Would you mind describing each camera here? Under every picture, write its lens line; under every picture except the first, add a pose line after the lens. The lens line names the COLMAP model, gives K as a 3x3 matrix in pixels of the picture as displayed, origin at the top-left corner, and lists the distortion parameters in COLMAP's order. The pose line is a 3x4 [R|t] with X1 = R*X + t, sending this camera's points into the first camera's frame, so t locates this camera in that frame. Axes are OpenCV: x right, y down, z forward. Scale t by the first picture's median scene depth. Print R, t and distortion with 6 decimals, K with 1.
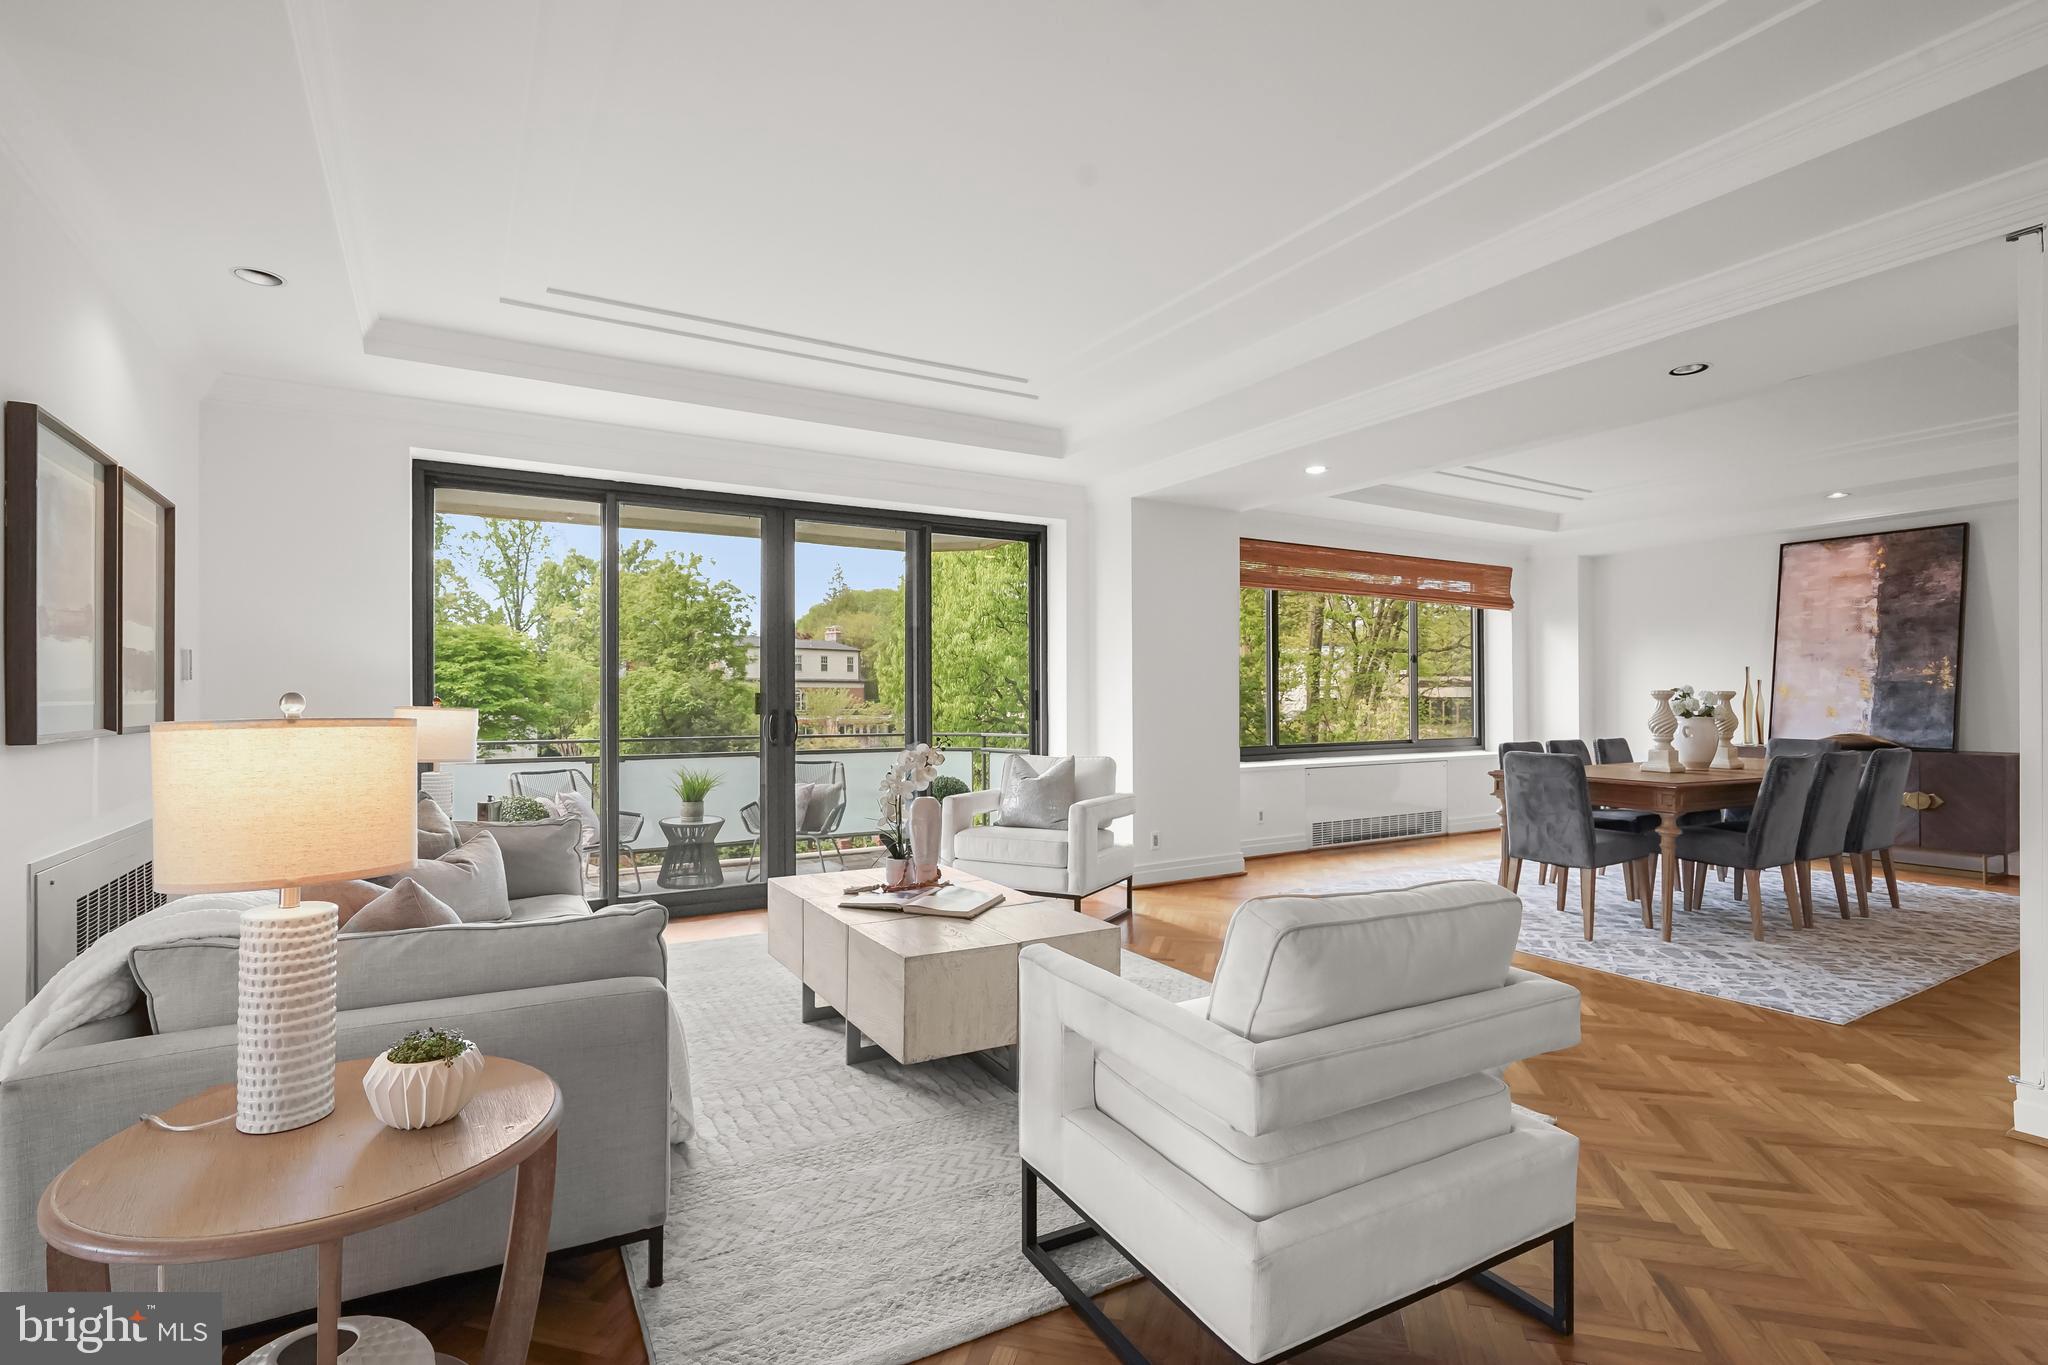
lens RADIAL K [[1011.8, 0, 1017.5], [0, 1011.8, 720.7], [0, 0, 1]] dist [-0.001136, -0.000121]
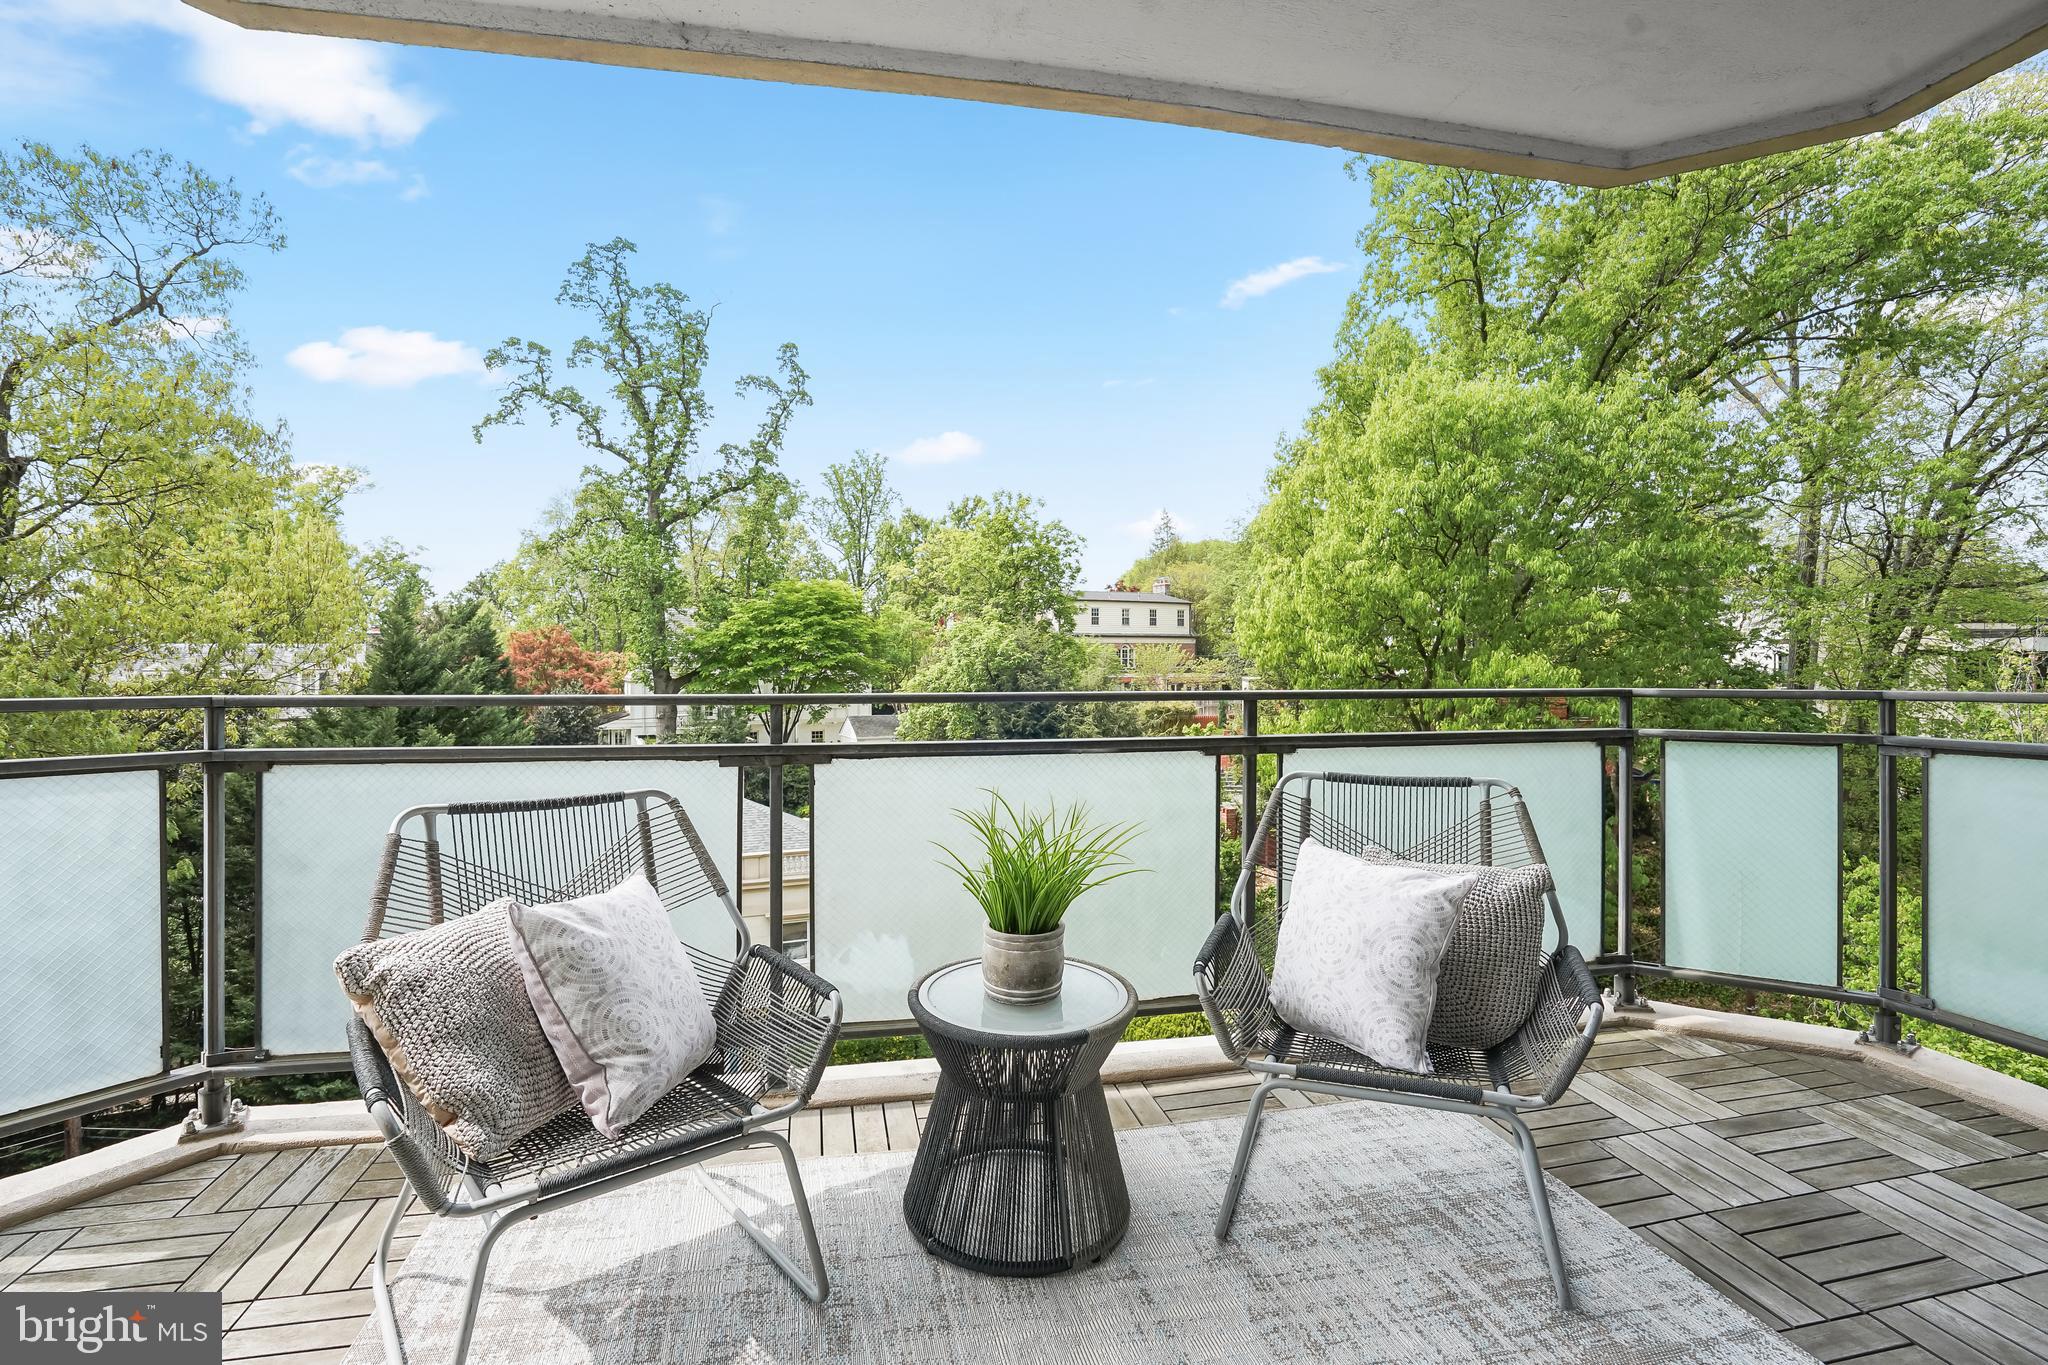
lens RADIAL K [[943.7, 0, 1016.8], [0, 943.7, 680.6], [0, 0, 1]] dist [-0.000752, -0.000234]
pose [[0.951755, 0.008725, -0.306735, -0.053216], [-0.009271, 0.999957, -0.000323, 0.004093], [0.306719, 0.003151, 0.951795, 0.163655]]
